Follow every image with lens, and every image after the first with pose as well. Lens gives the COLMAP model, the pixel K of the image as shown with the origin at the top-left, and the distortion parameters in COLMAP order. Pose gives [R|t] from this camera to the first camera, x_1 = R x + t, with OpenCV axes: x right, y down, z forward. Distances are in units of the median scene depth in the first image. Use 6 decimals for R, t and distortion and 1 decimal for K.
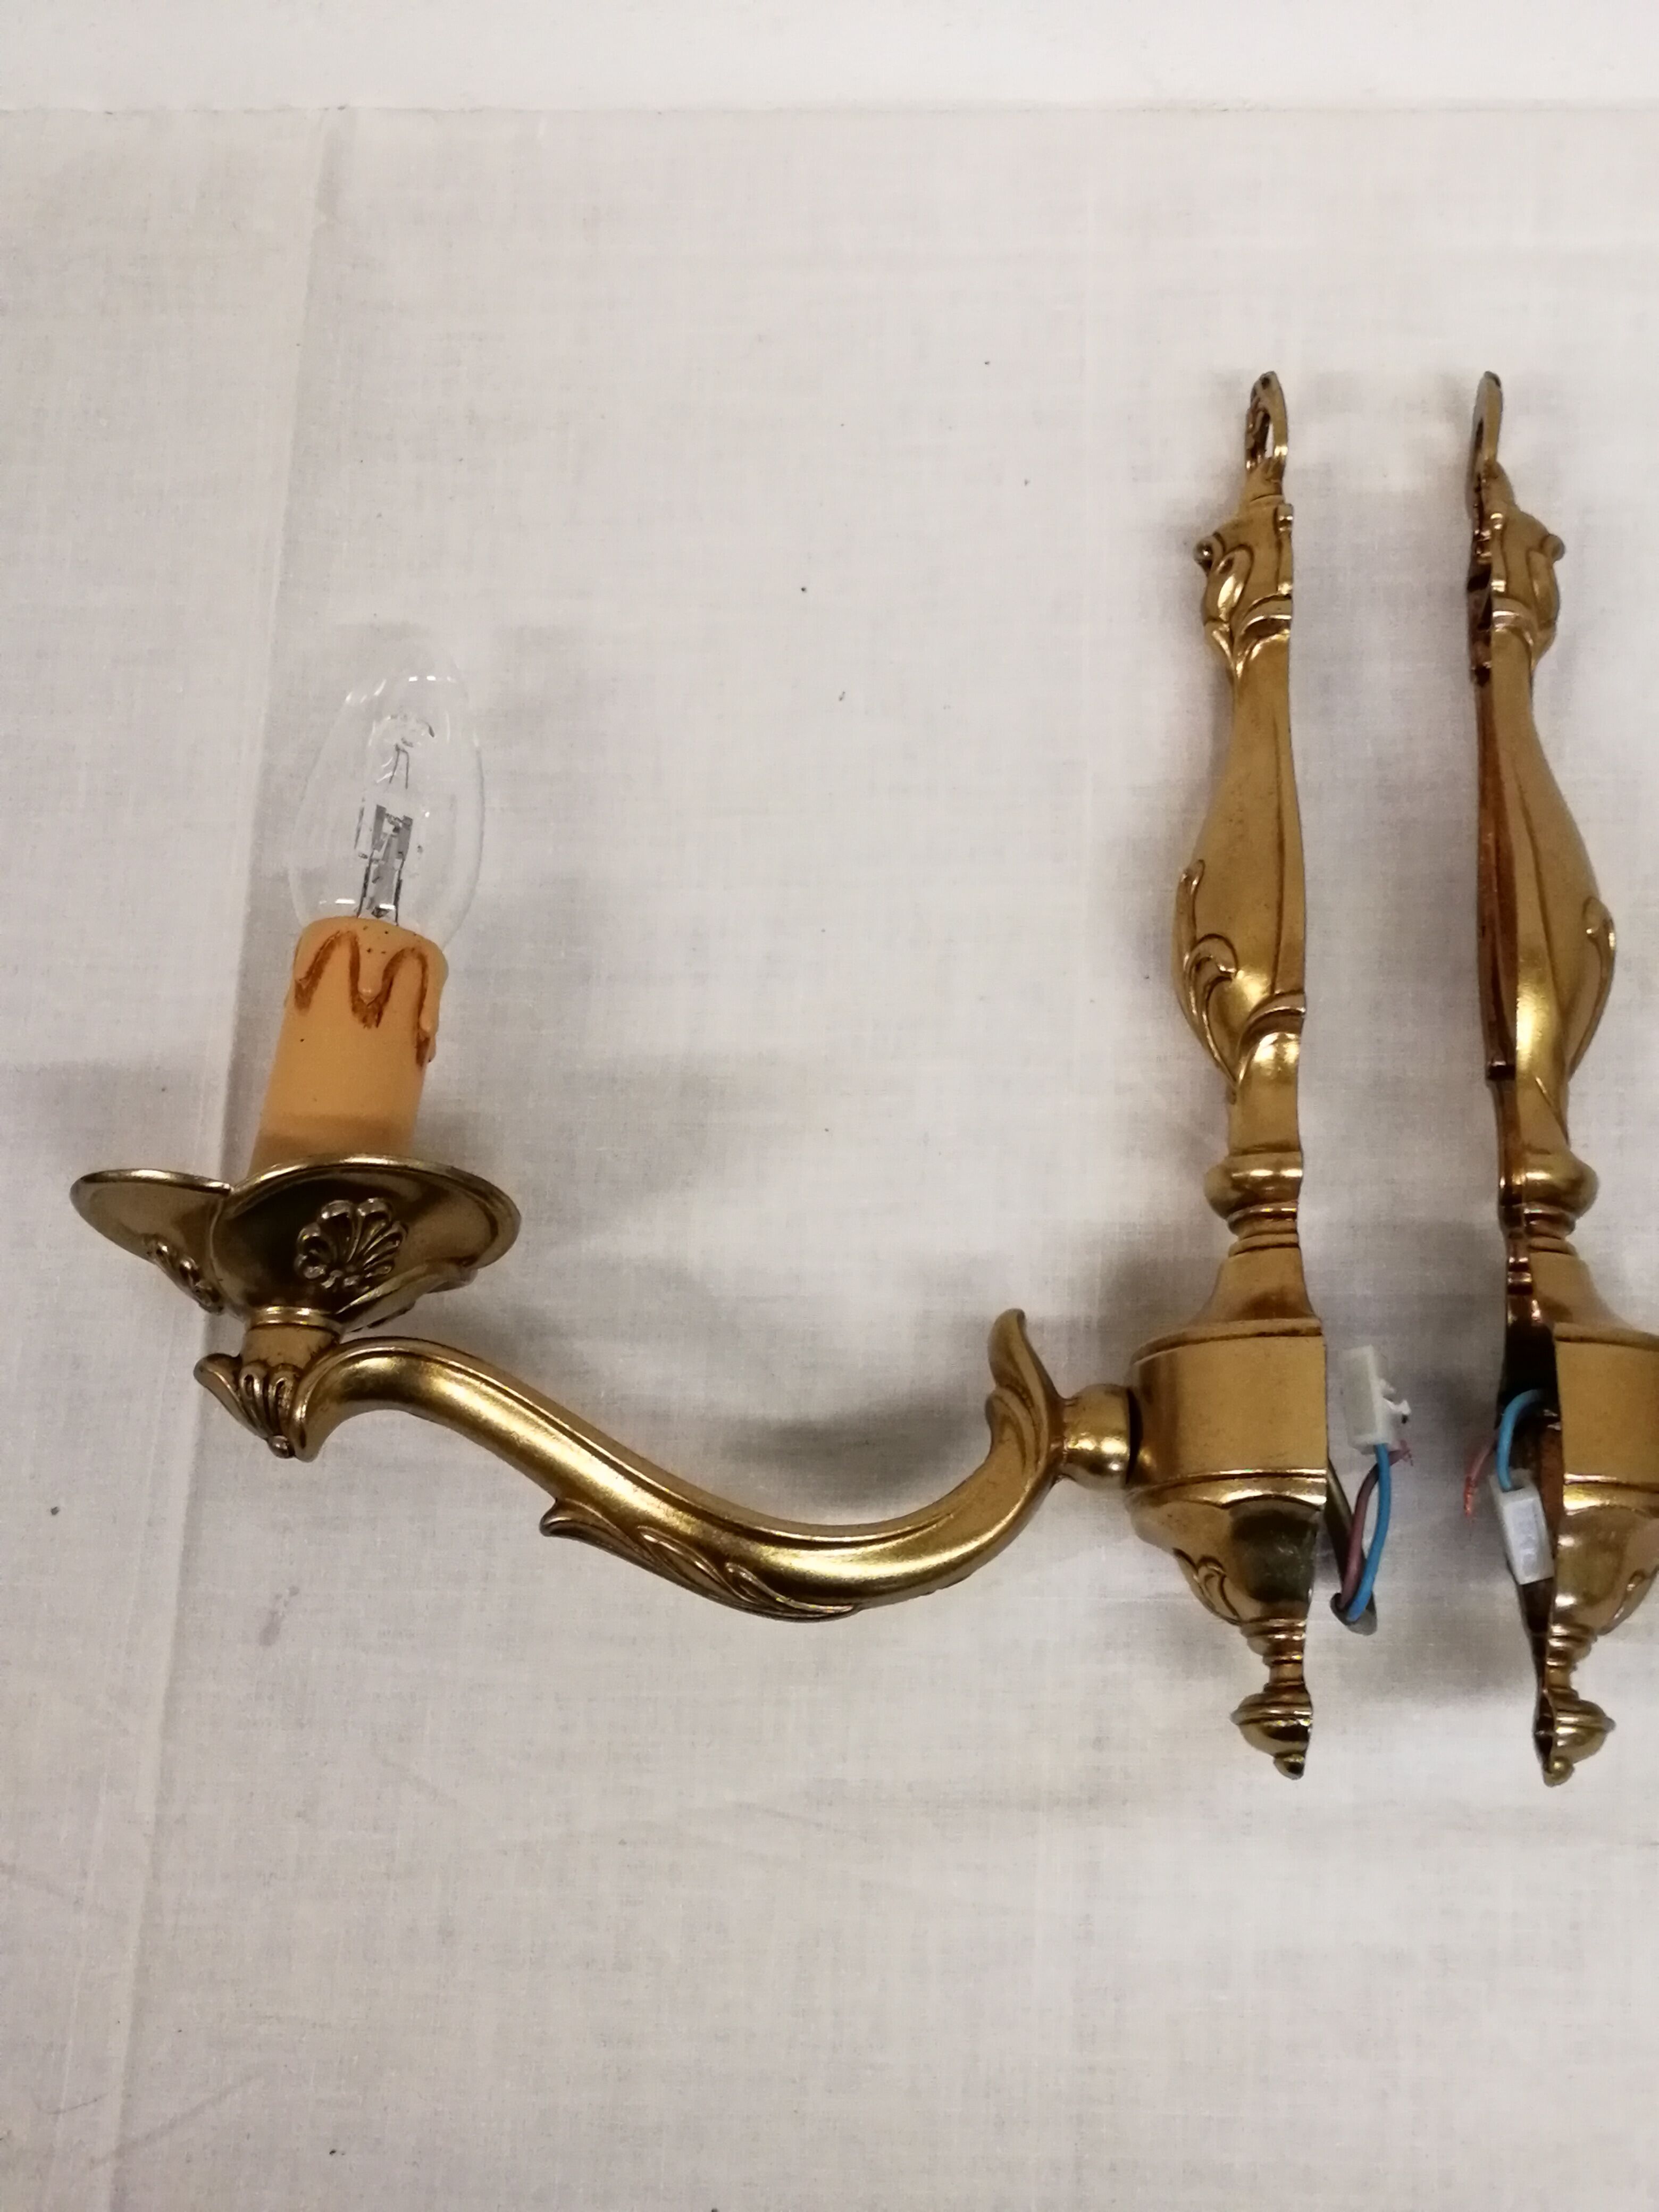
lens RADIAL K [[2566.8, 0, 829.5], [0, 2566.8, 1106.0], [0, 0, 1]] dist [0.048502, -0.083728]
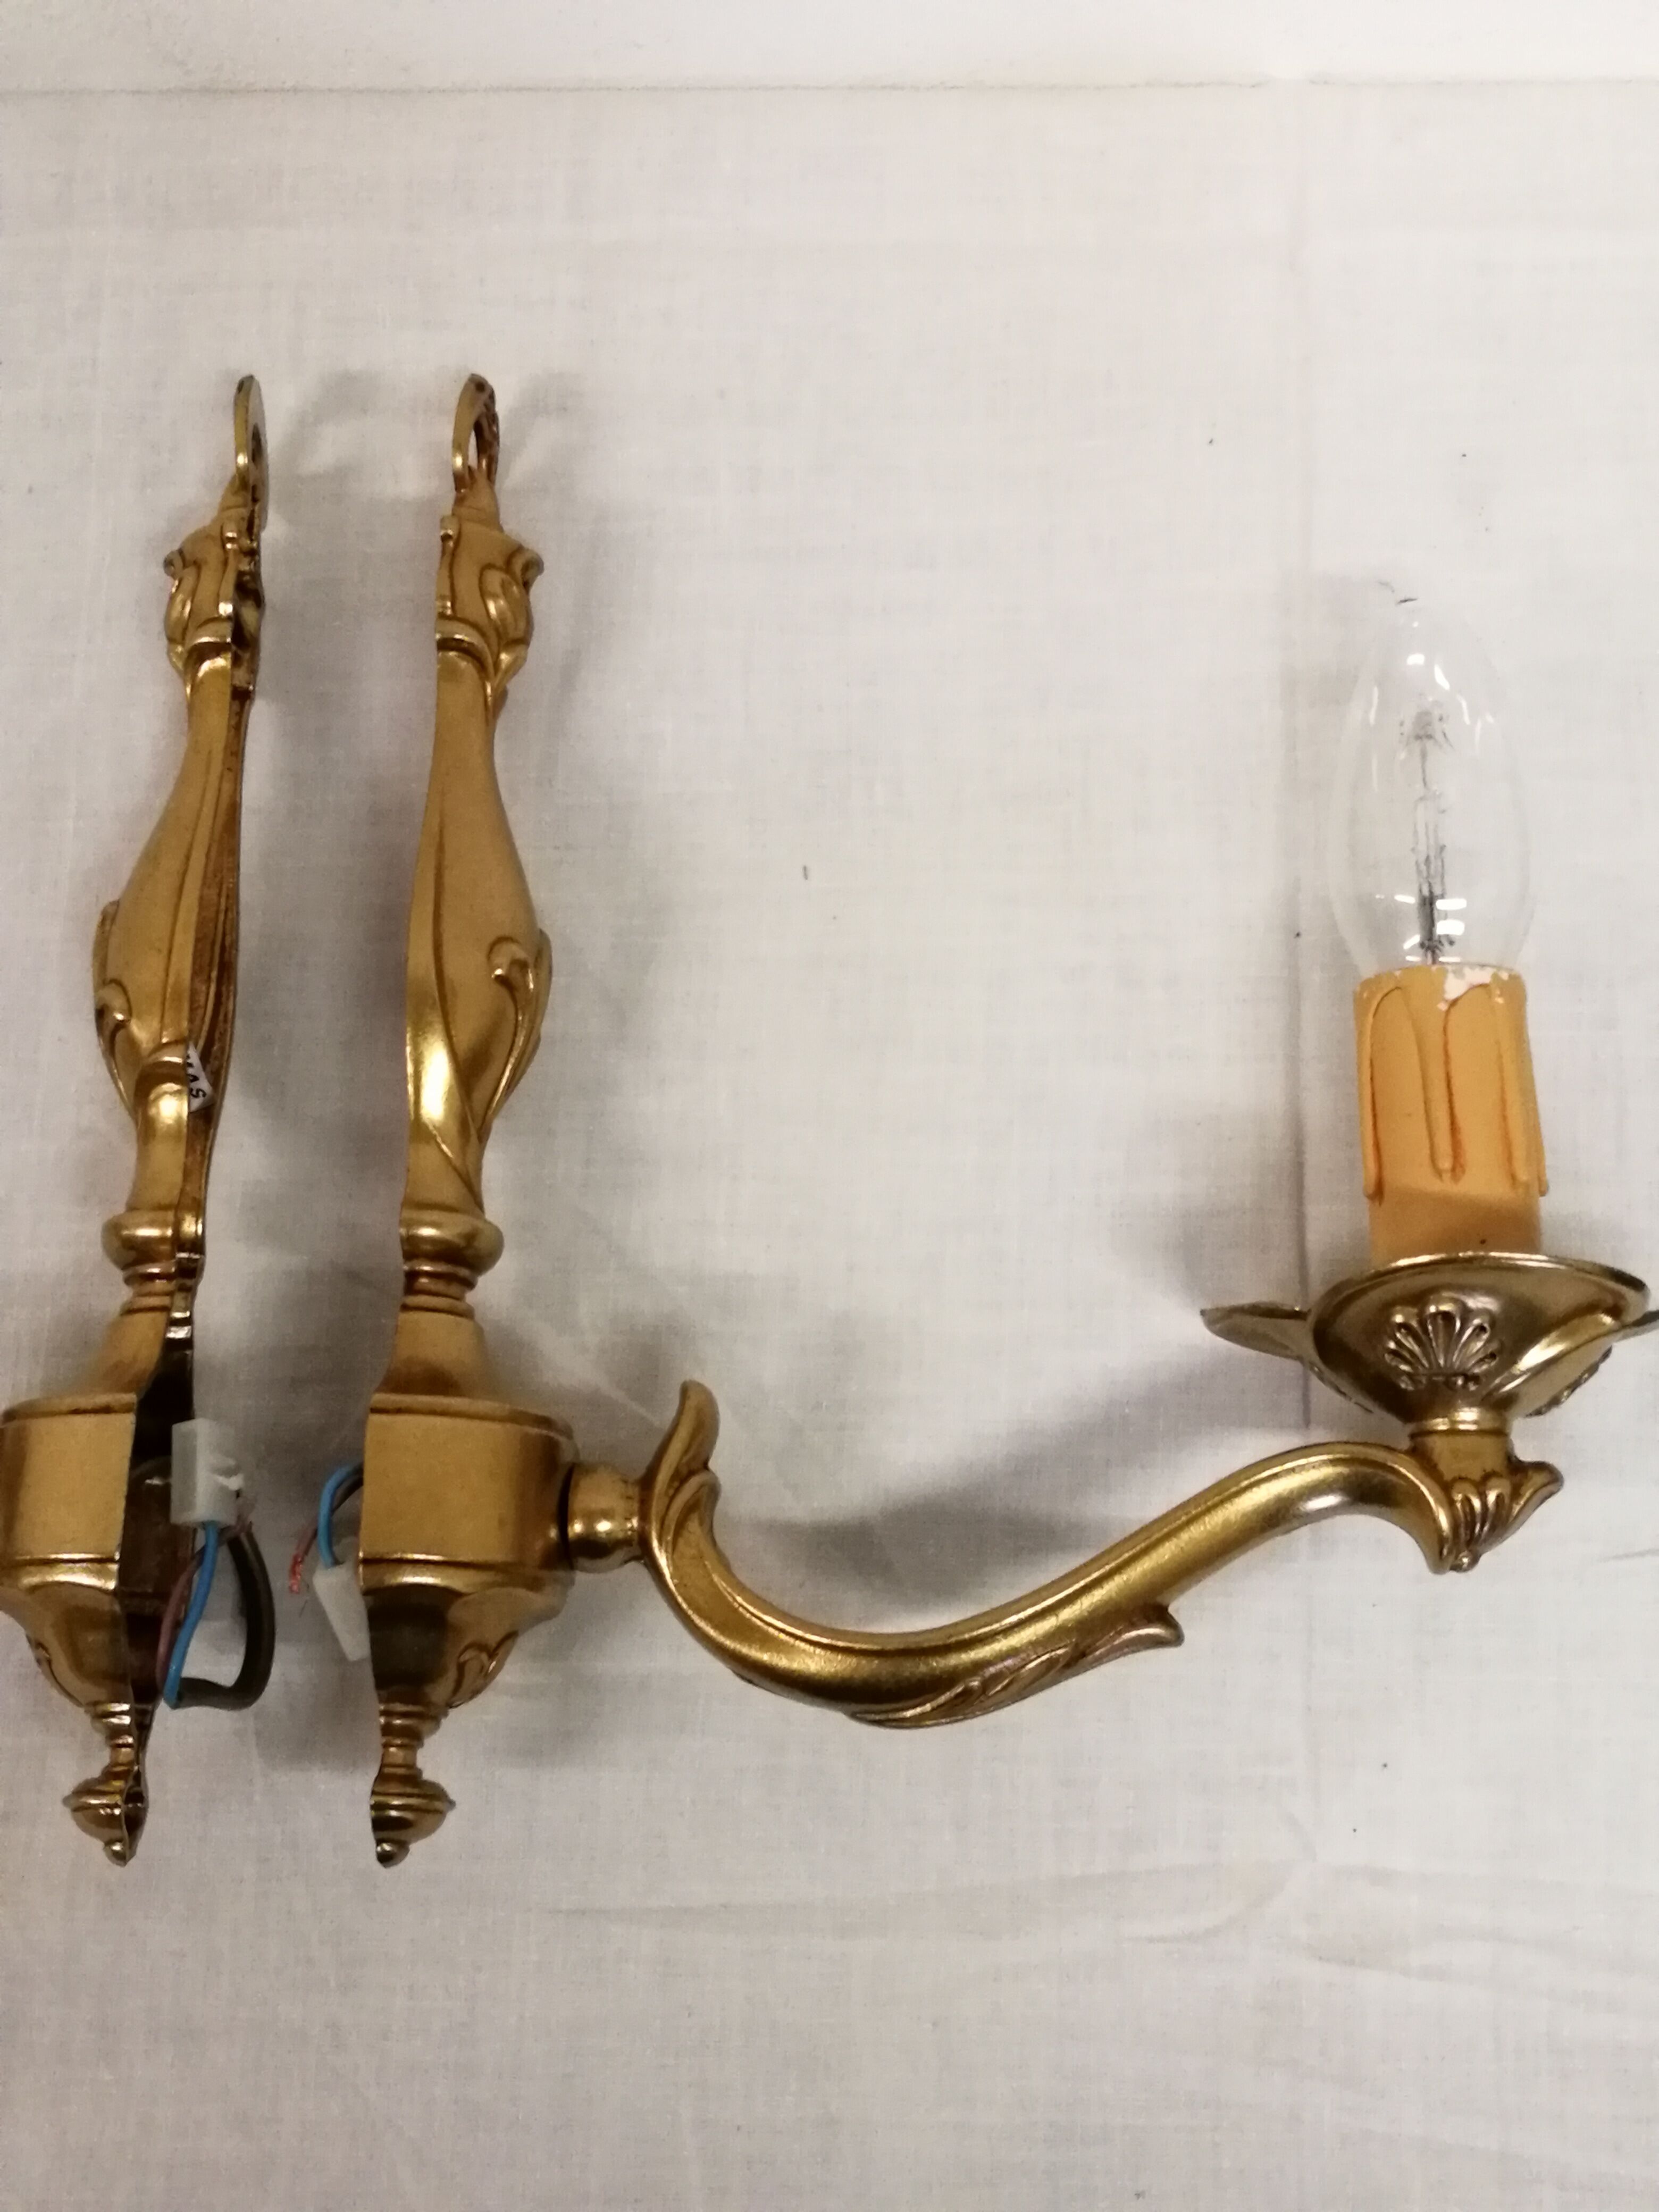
lens RADIAL K [[2566.8, 0, 829.5], [0, 2566.8, 1106.0], [0, 0, 1]] dist [0.048502, -0.083728]
pose [[0.999867, -0.012906, 0.009950, 0.407598], [0.012476, 0.999035, 0.042106, -0.057370], [-0.010484, -0.041977, 0.999064, 0.037249]]
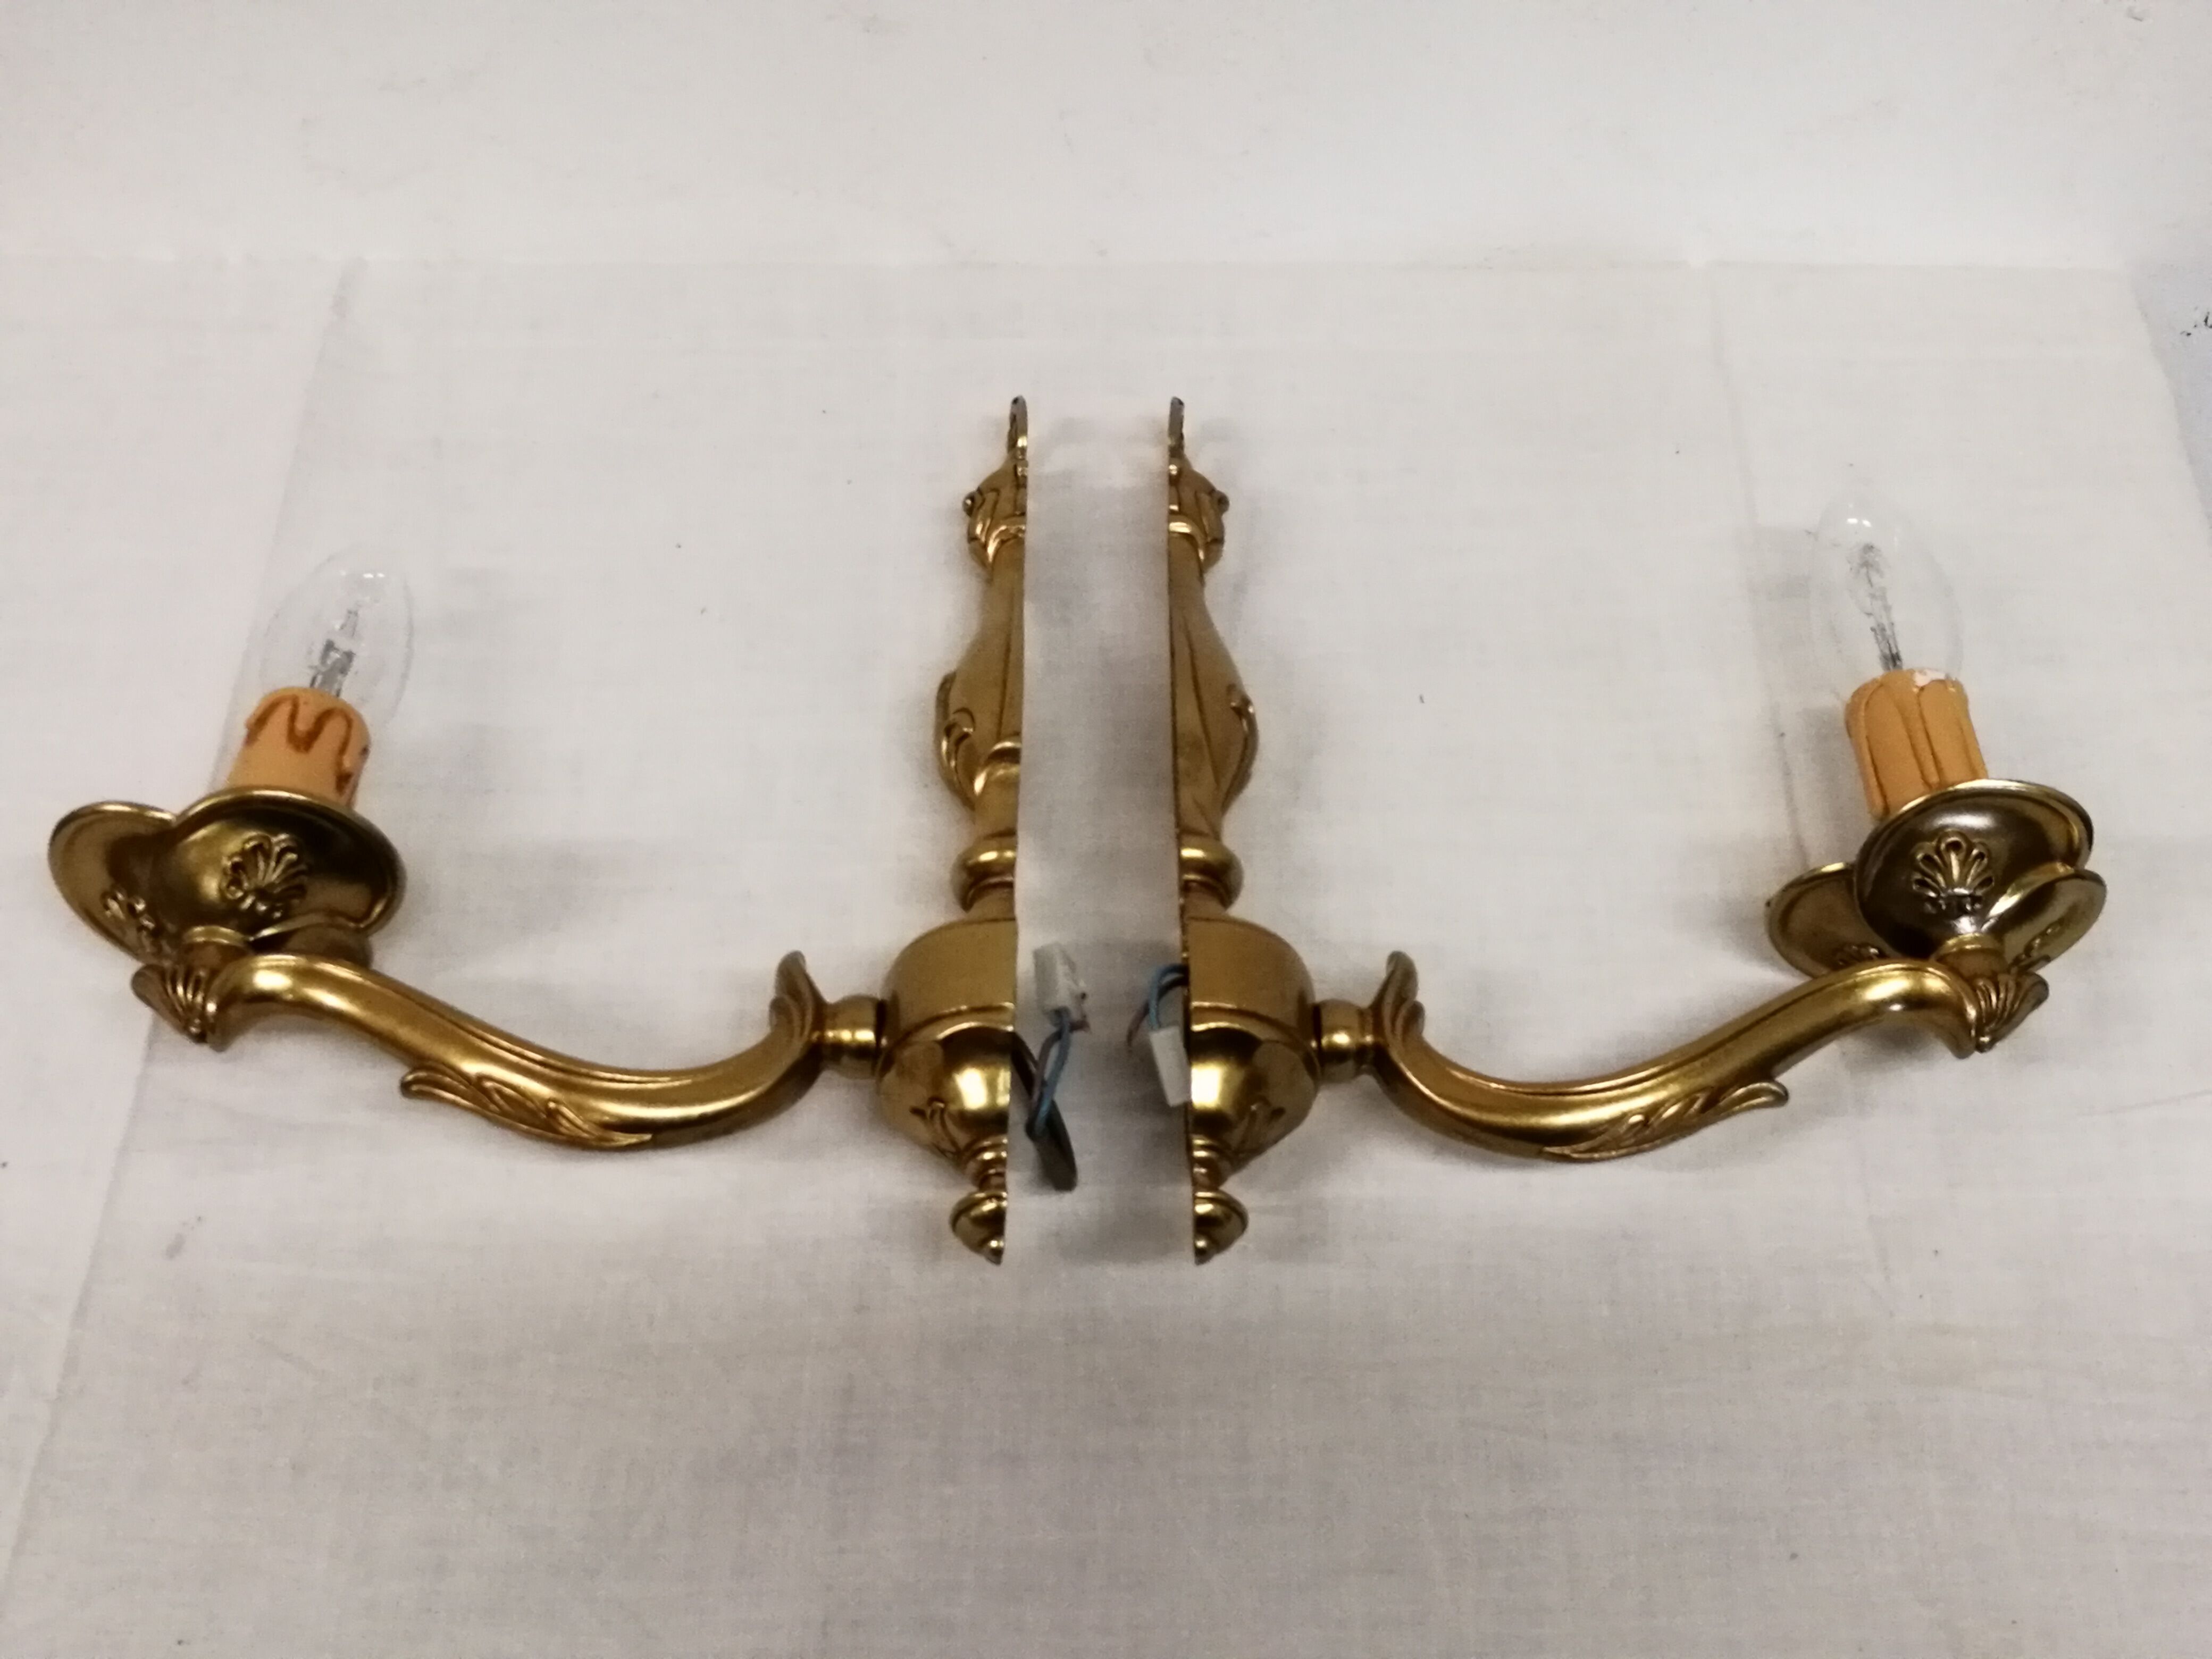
lens RADIAL K [[2566.8, 0, 1106.9], [0, 2566.8, 915.2], [0, 0, 1]] dist [0.048502, -0.083728]
pose [[0.997661, 0.005294, 0.068147, 0.137160], [0.018753, 0.937535, -0.347385, 0.498036], [-0.065729, 0.347850, 0.935243, -0.213262]]
